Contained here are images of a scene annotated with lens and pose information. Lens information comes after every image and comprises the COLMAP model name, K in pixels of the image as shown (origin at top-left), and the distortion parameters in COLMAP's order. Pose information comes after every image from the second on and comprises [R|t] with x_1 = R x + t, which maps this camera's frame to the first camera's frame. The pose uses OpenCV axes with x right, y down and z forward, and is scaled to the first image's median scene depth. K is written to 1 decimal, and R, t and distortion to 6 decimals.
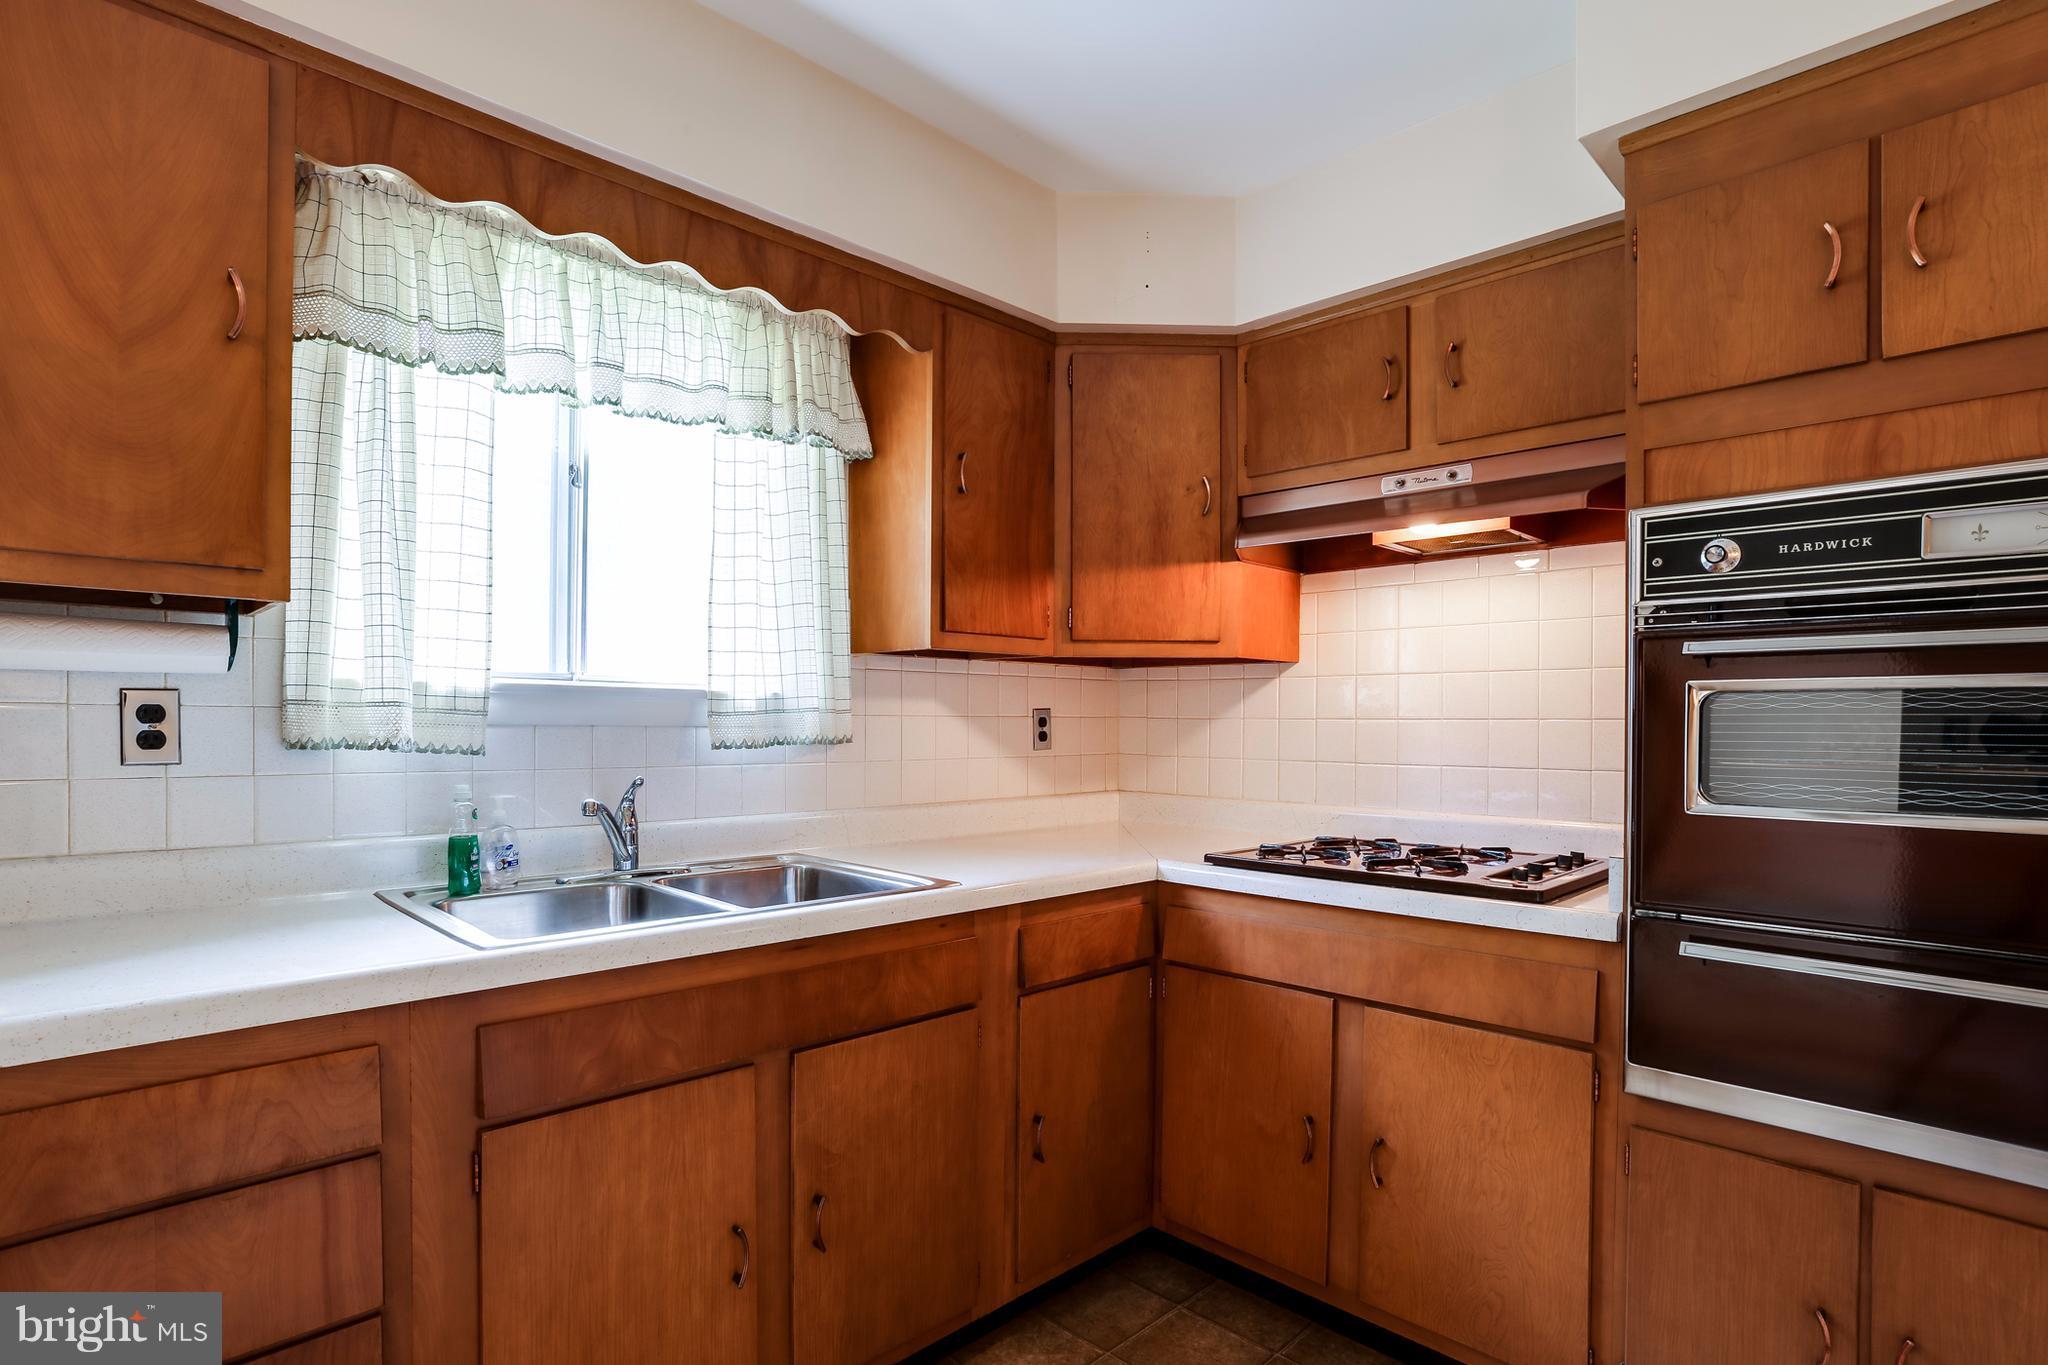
lens RADIAL K [[1033.4, 0, 983.4], [0, 1033.4, 734.9], [0, 0, 1]] dist [-0.050686, 0.000710]
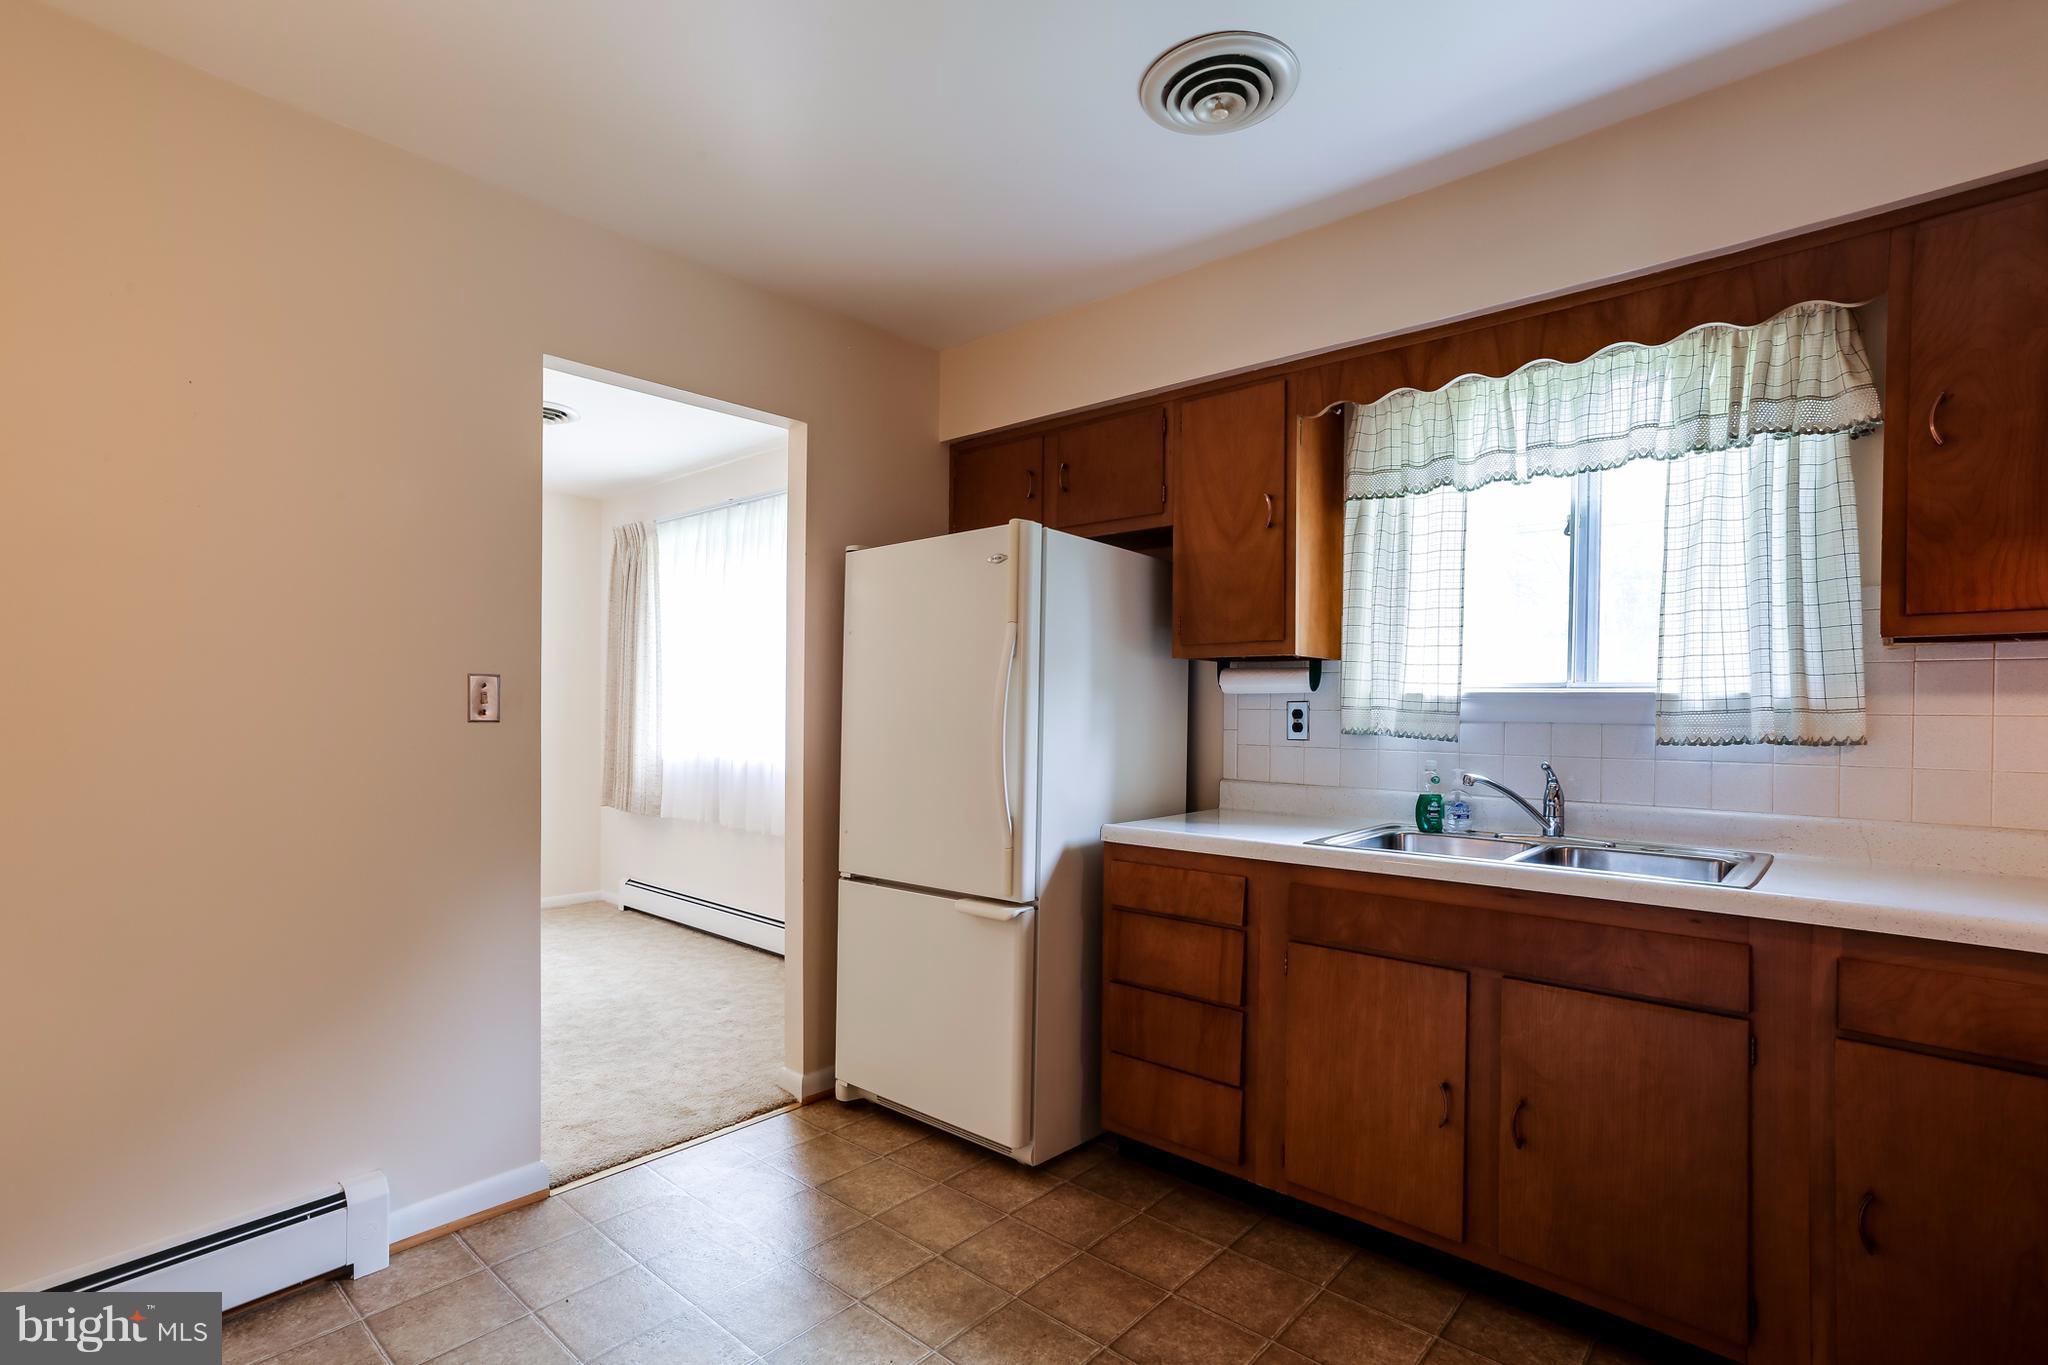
lens RADIAL K [[1008.7, 0, 1009.3], [0, 1008.7, 731.3], [0, 0, 1]] dist [-0.056546, 0.040031]
pose [[0.047590, 0.013014, -0.998782, 0.908552], [-0.020743, 0.999712, 0.012038, 0.000744], [0.998652, 0.020145, 0.047846, 0.281987]]
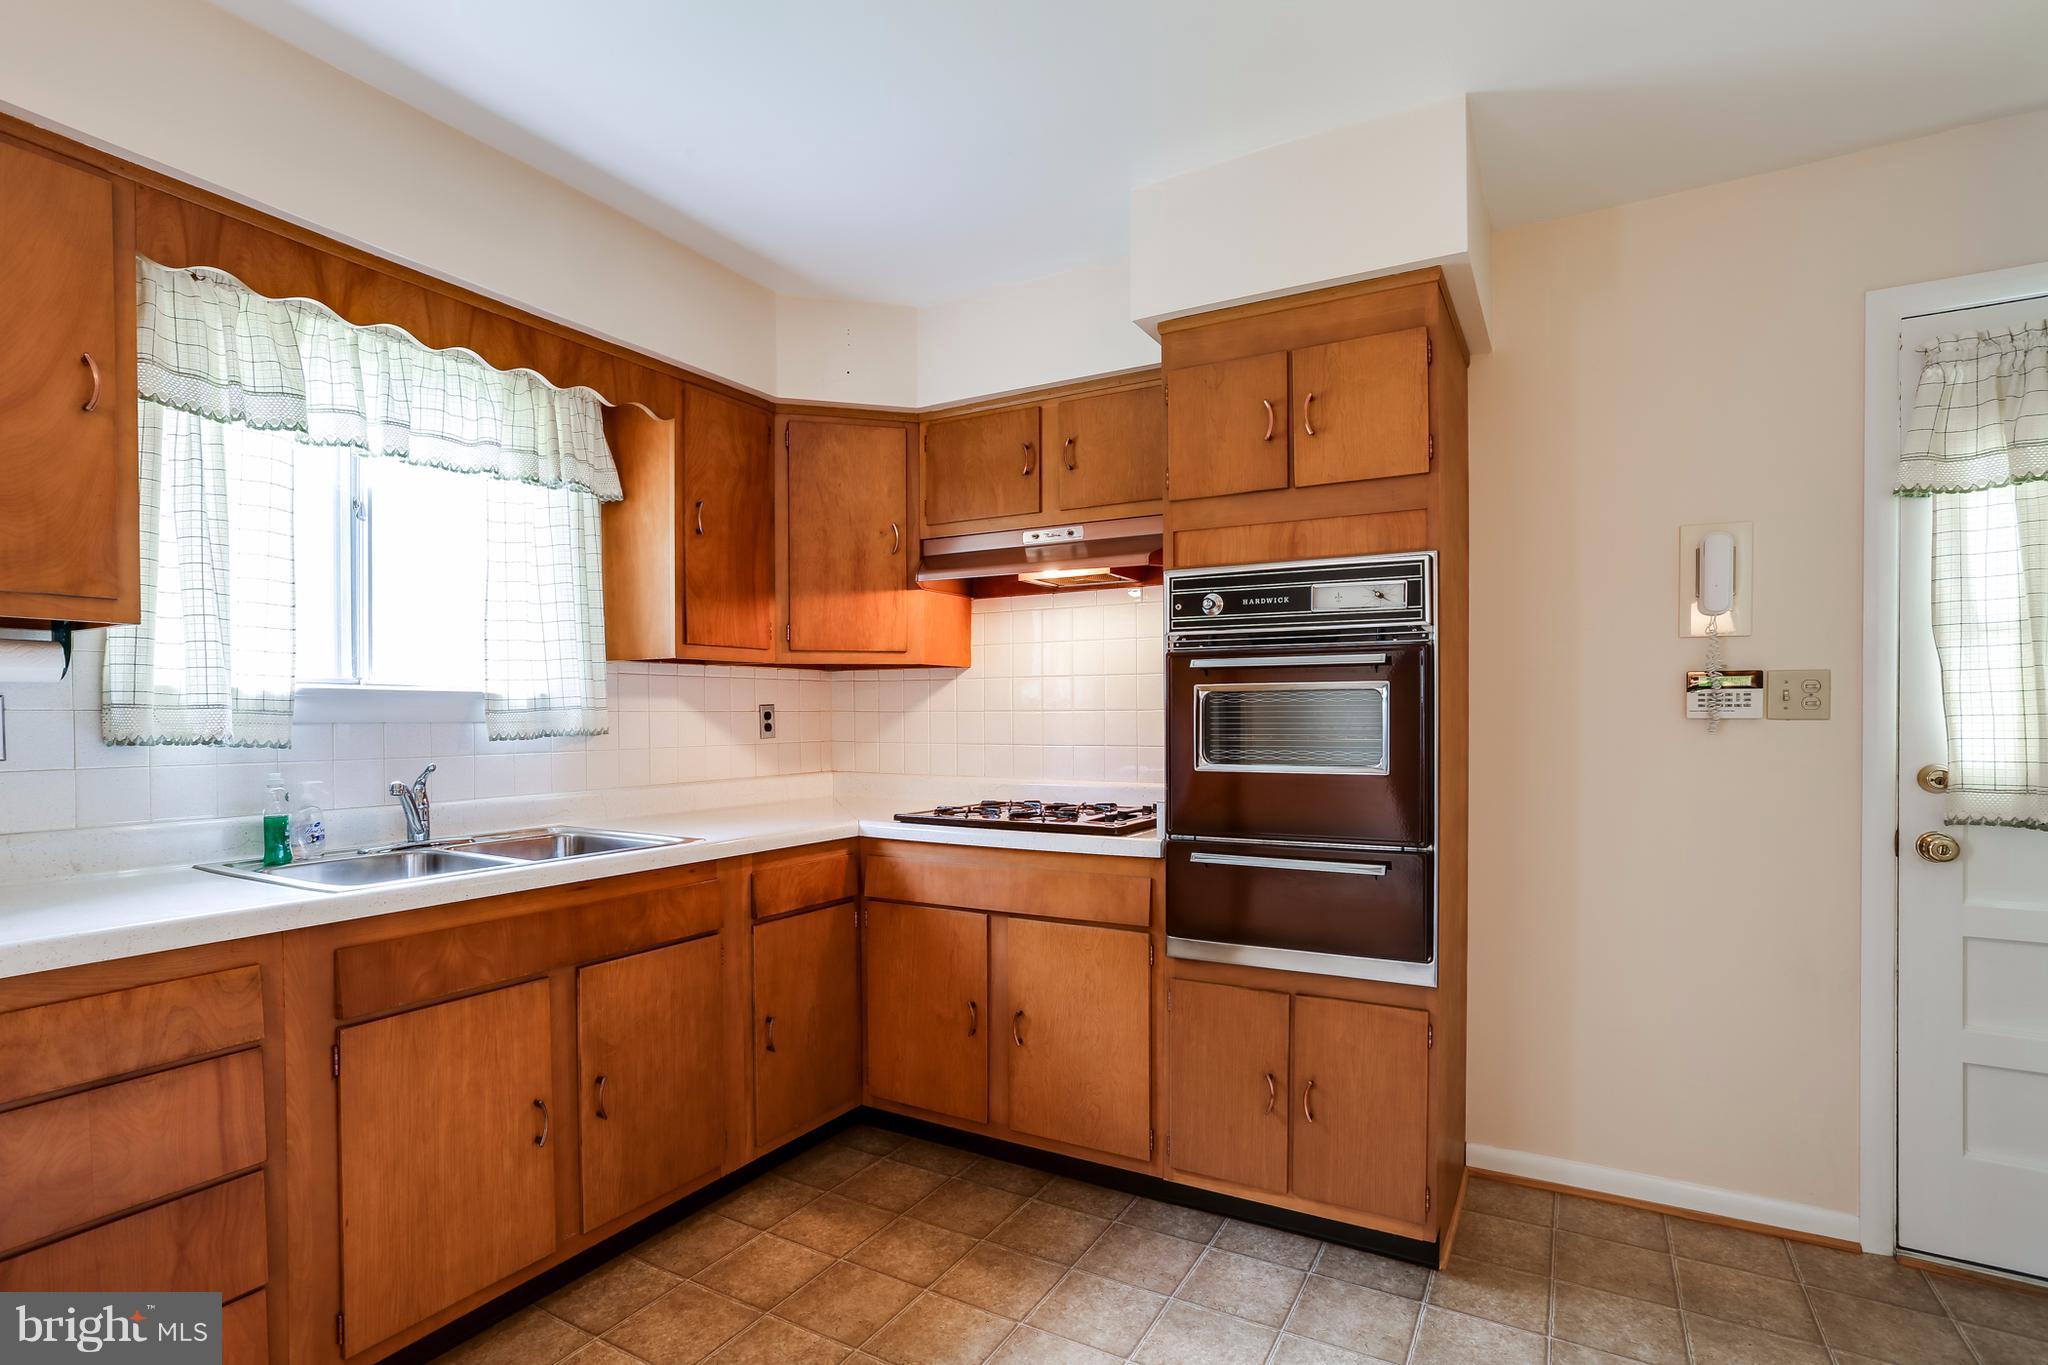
lens RADIAL K [[1008.7, 0, 1009.3], [0, 1008.7, 731.3], [0, 0, 1]] dist [-0.056546, 0.040031]
pose [[0.958112, -0.014828, 0.286008, -0.014663], [0.013417, 0.999886, 0.006893, 0.003043], [-0.286078, -0.002767, 0.958202, -0.344709]]
